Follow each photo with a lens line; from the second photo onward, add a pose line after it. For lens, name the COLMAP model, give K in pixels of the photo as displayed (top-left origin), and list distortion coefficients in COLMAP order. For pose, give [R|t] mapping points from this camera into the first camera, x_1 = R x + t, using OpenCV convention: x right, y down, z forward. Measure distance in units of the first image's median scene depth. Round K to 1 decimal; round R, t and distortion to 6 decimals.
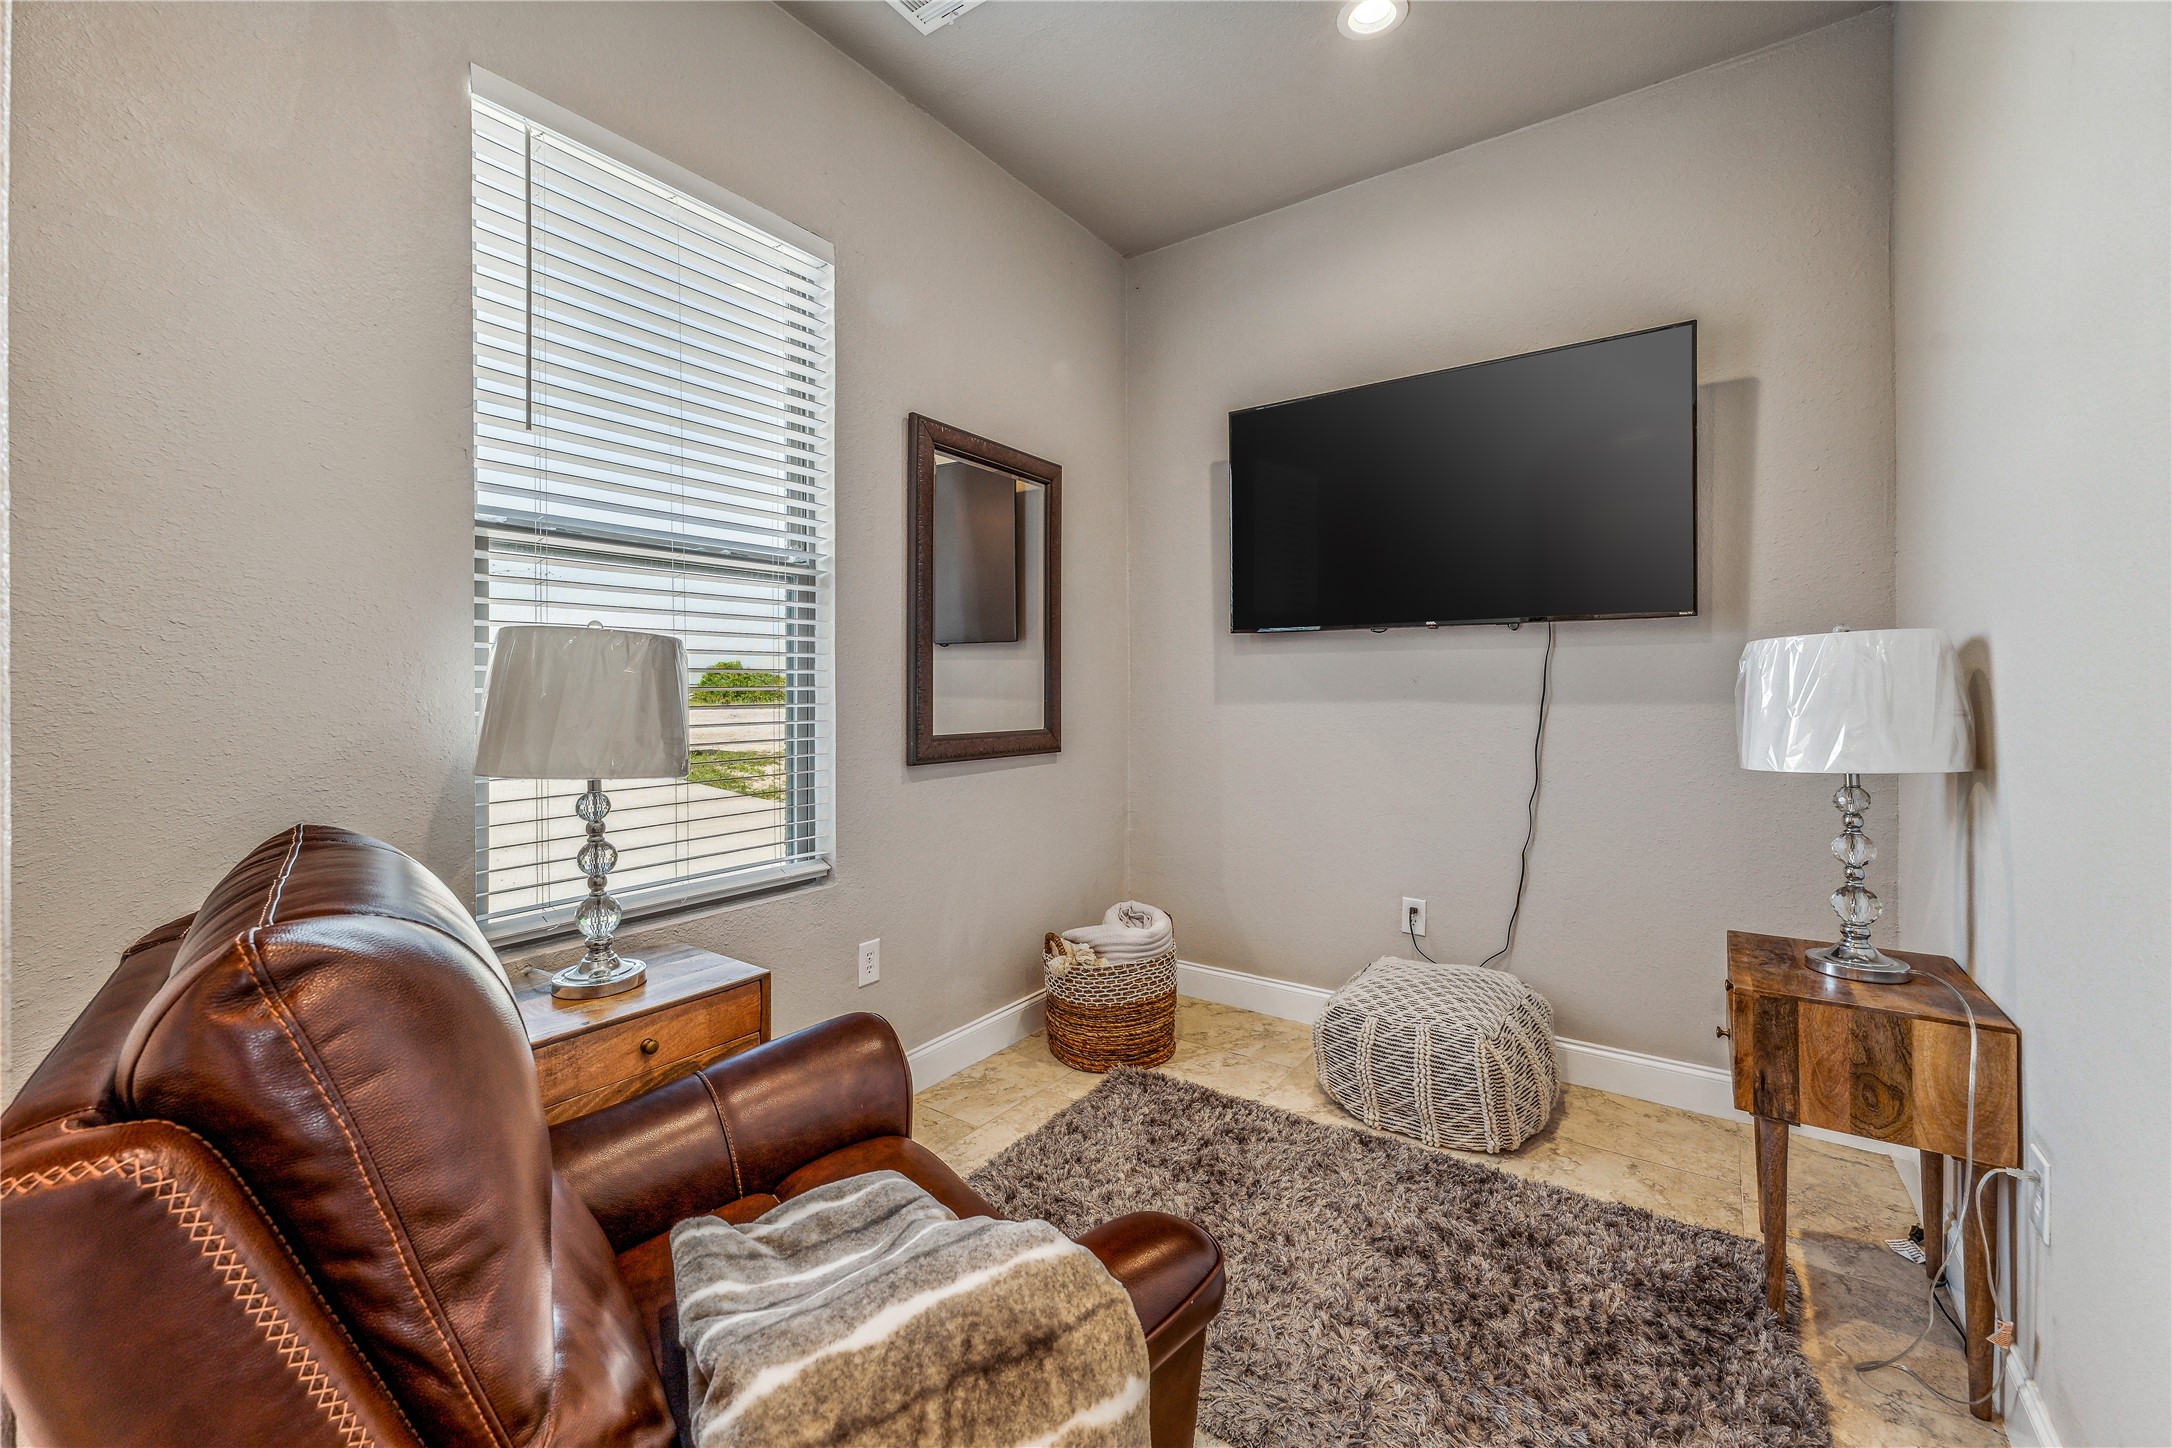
lens RADIAL K [[886.2, 0, 1088.1], [0, 886.2, 717.2], [0, 0, 1]] dist [-0.000099, -0.000052]
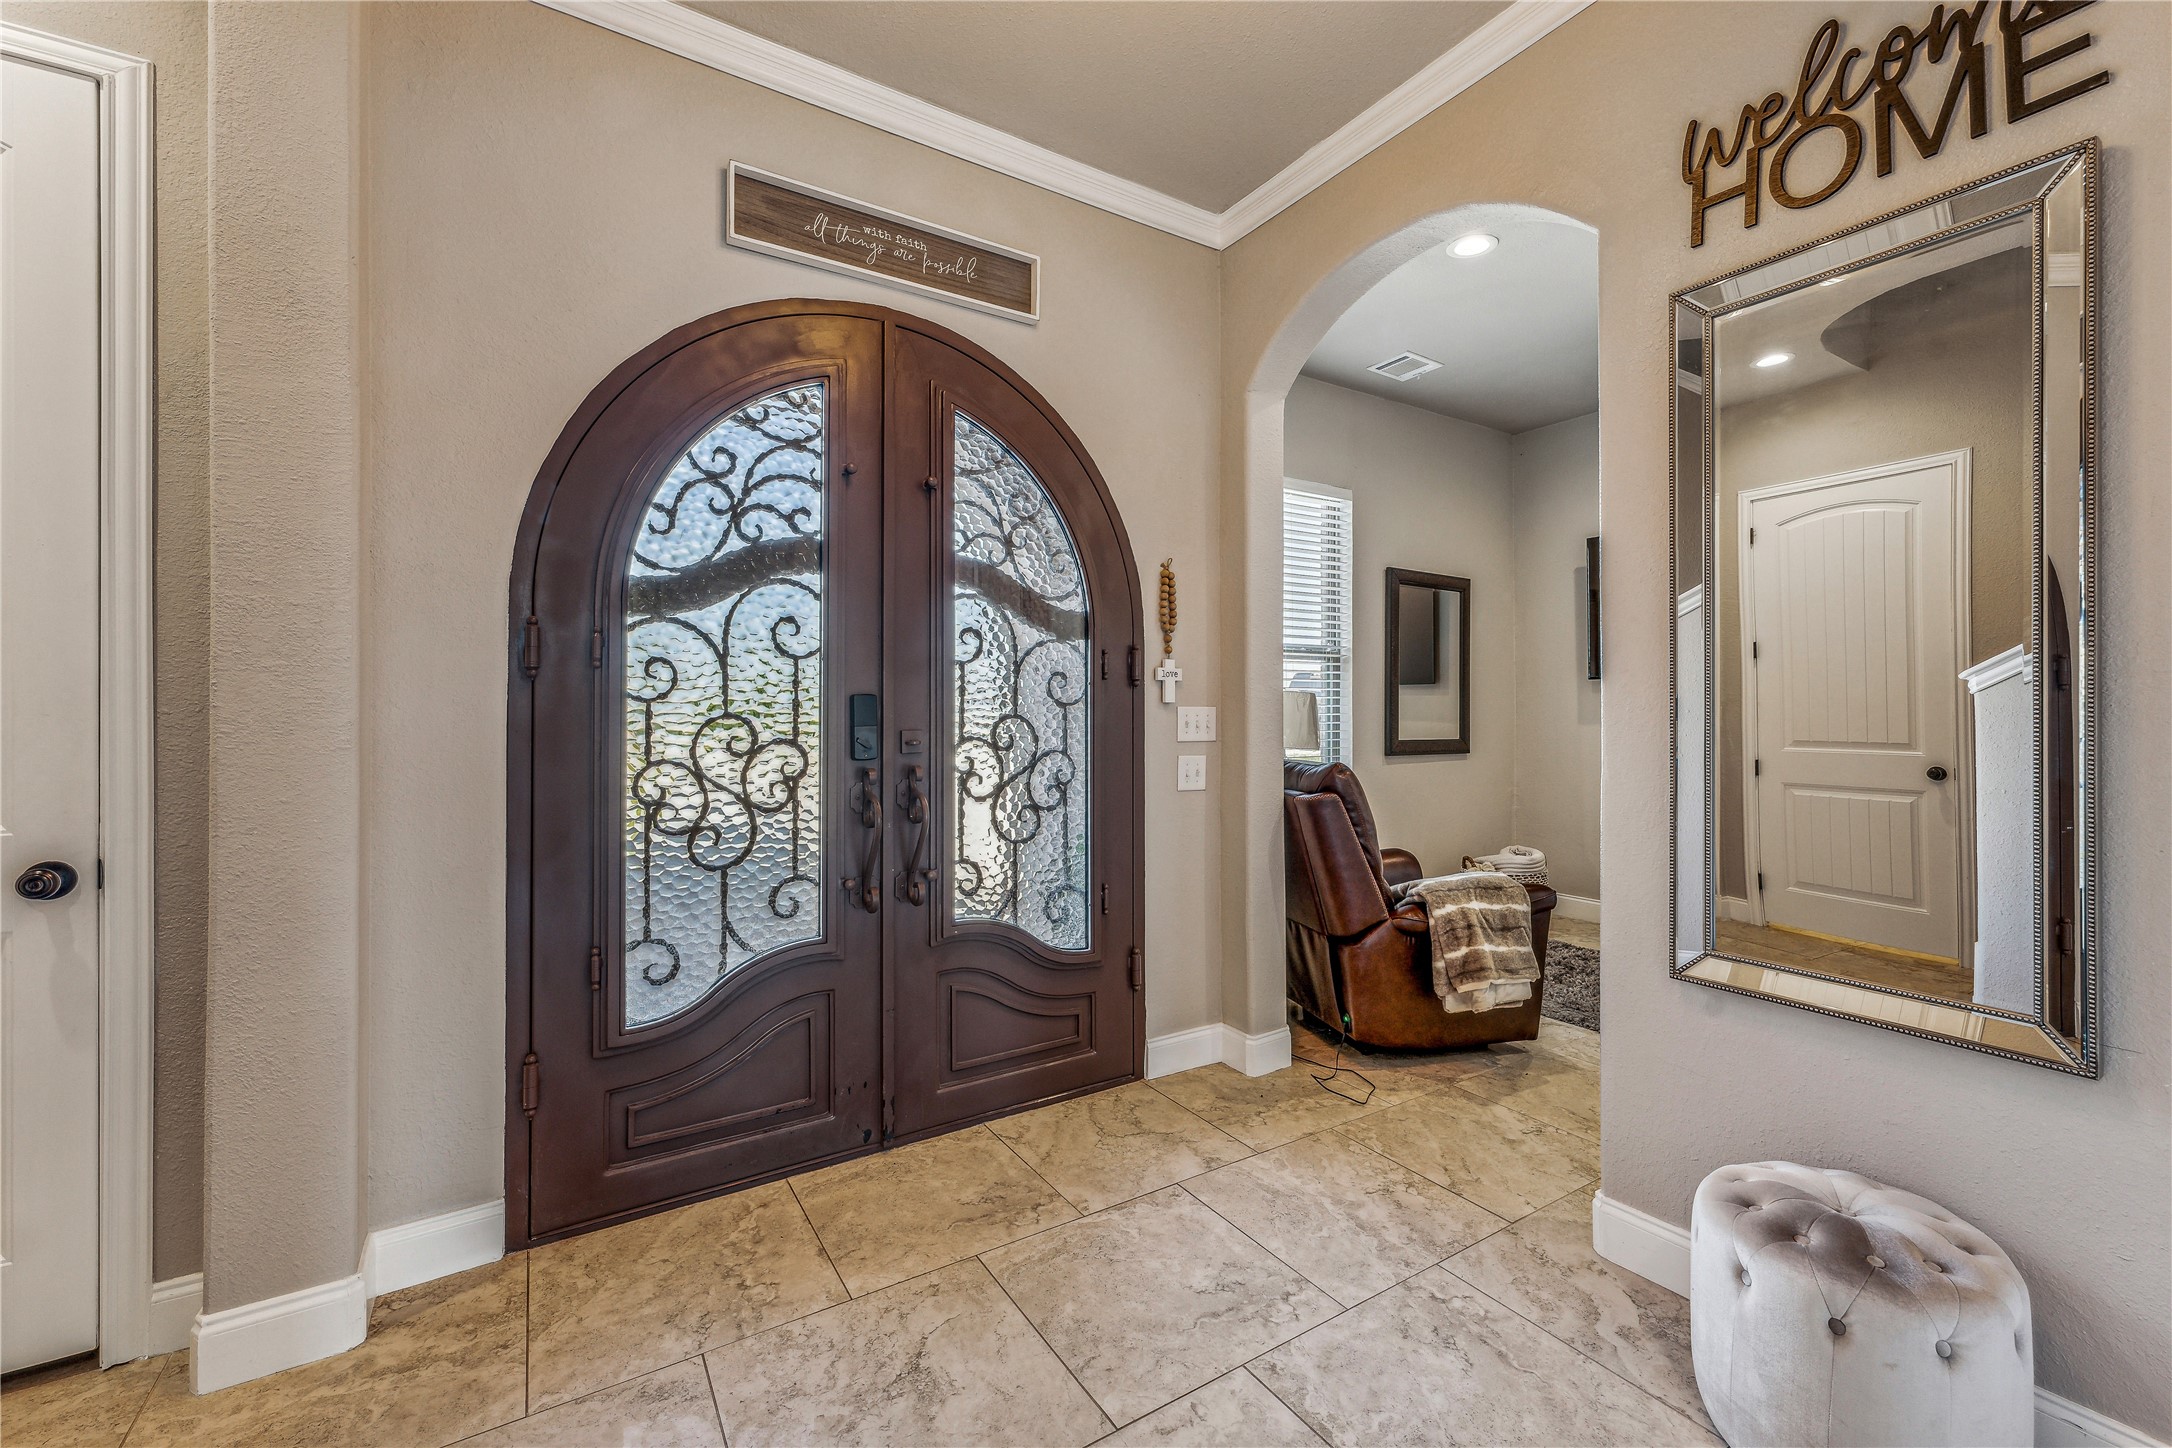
lens RADIAL K [[872.7, 0, 1082.2], [0, 872.7, 713.6], [0, 0, 1]] dist [0.002133, 0.000160]
pose [[0.919207, 0.003774, -0.393756, -0.062651], [-0.014834, 0.999576, -0.025050, 0.019969], [0.393495, 0.028868, 0.918874, -0.891217]]
